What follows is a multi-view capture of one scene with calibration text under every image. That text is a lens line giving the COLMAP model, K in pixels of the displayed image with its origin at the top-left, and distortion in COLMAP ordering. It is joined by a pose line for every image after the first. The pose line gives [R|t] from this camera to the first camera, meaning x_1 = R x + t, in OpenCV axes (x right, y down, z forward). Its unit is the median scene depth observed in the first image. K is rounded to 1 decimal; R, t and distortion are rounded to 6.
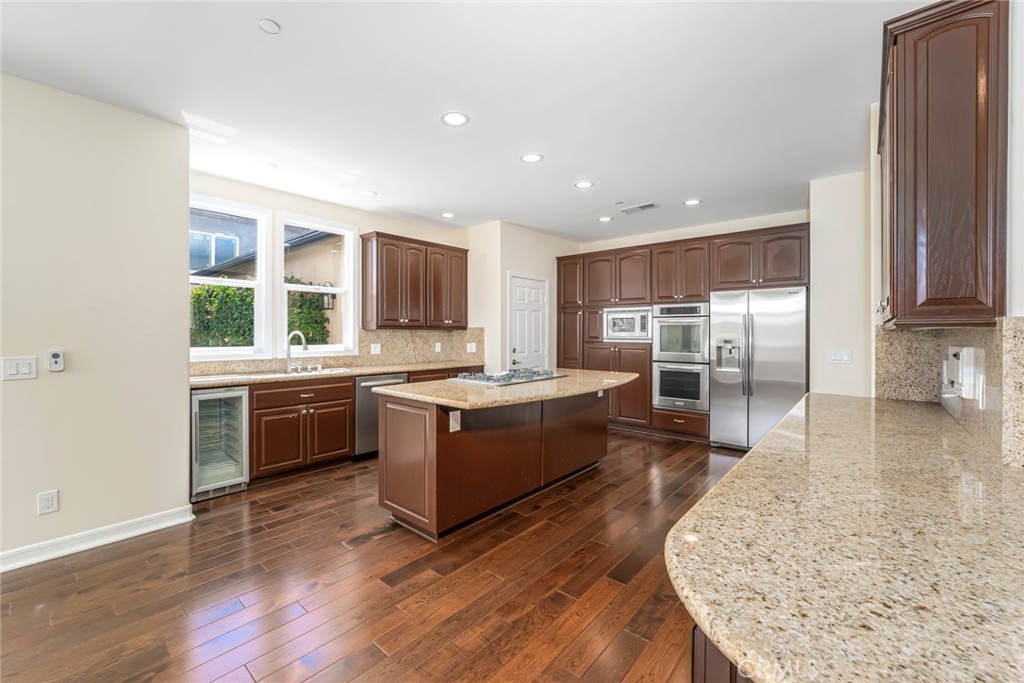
lens RADIAL K [[419.7, 0, 509.4], [0, 419.7, 335.9], [0, 0, 1]] dist [-0.011361, 0.000088]
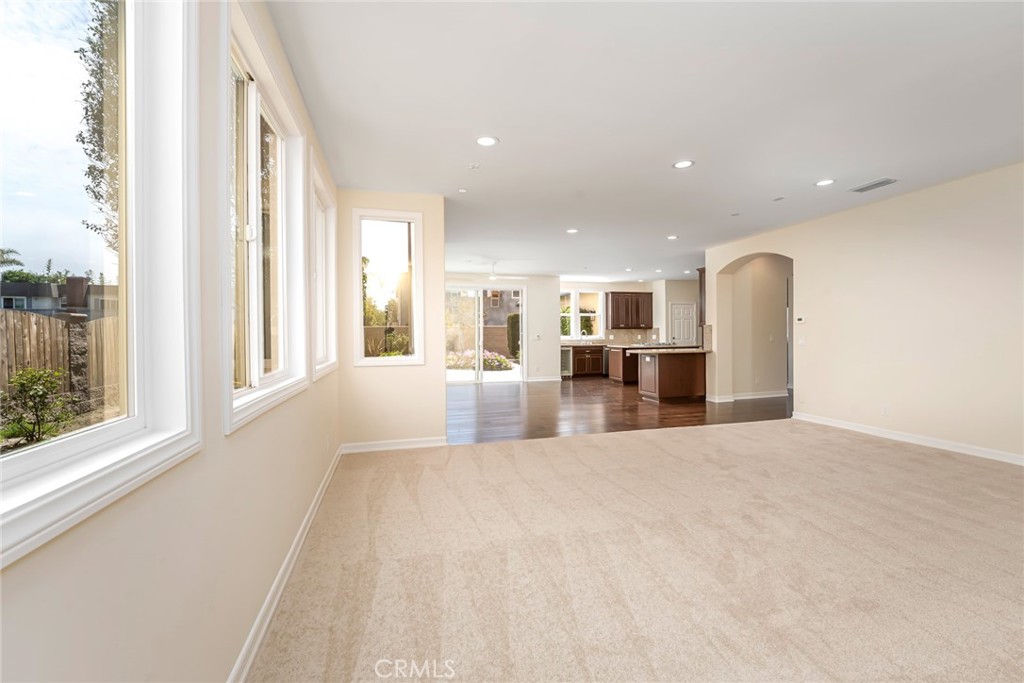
lens RADIAL K [[425.5, 0, 509.1], [0, 425.5, 334.4], [0, 0, 1]] dist [-0.016096, 0.000009]
pose [[0.834878, -0.009132, -0.550360, 0.576485], [0.006128, 0.999955, -0.007296, 0.029642], [0.550401, 0.002719, 0.834896, -1.479679]]
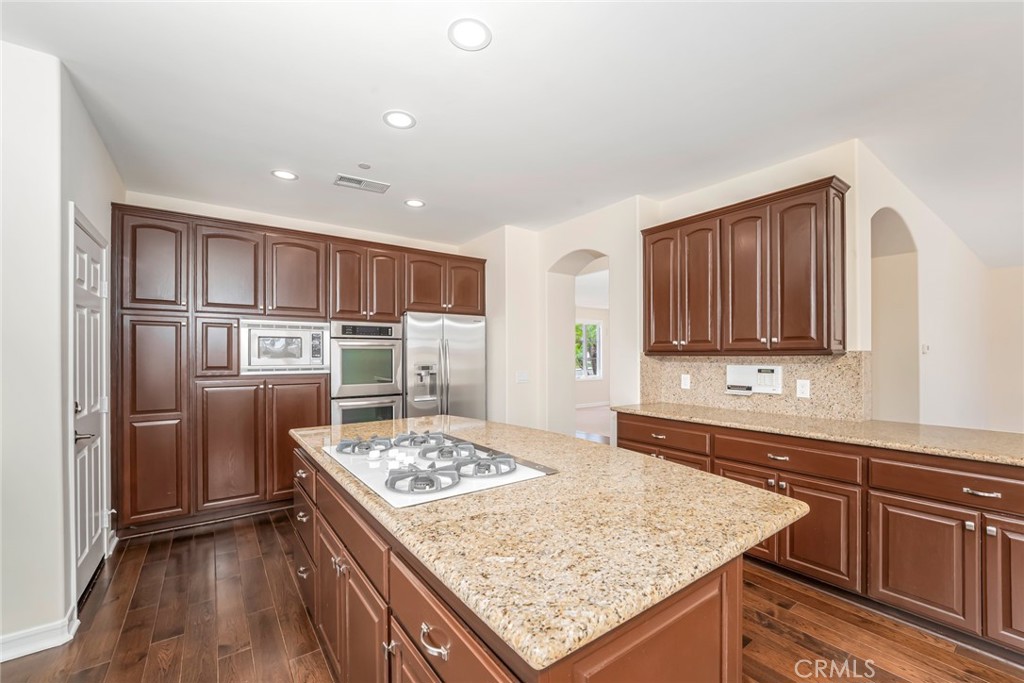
lens RADIAL K [[418.3, 0, 518.0], [0, 418.3, 356.7], [0, 0, 1]] dist [-0.013419, 0.000057]
pose [[0.220189, -0.005539, 0.975442, -0.310667], [0.012442, 0.999918, 0.002869, -0.010664], [-0.975378, 0.011505, 0.220240, 0.572654]]
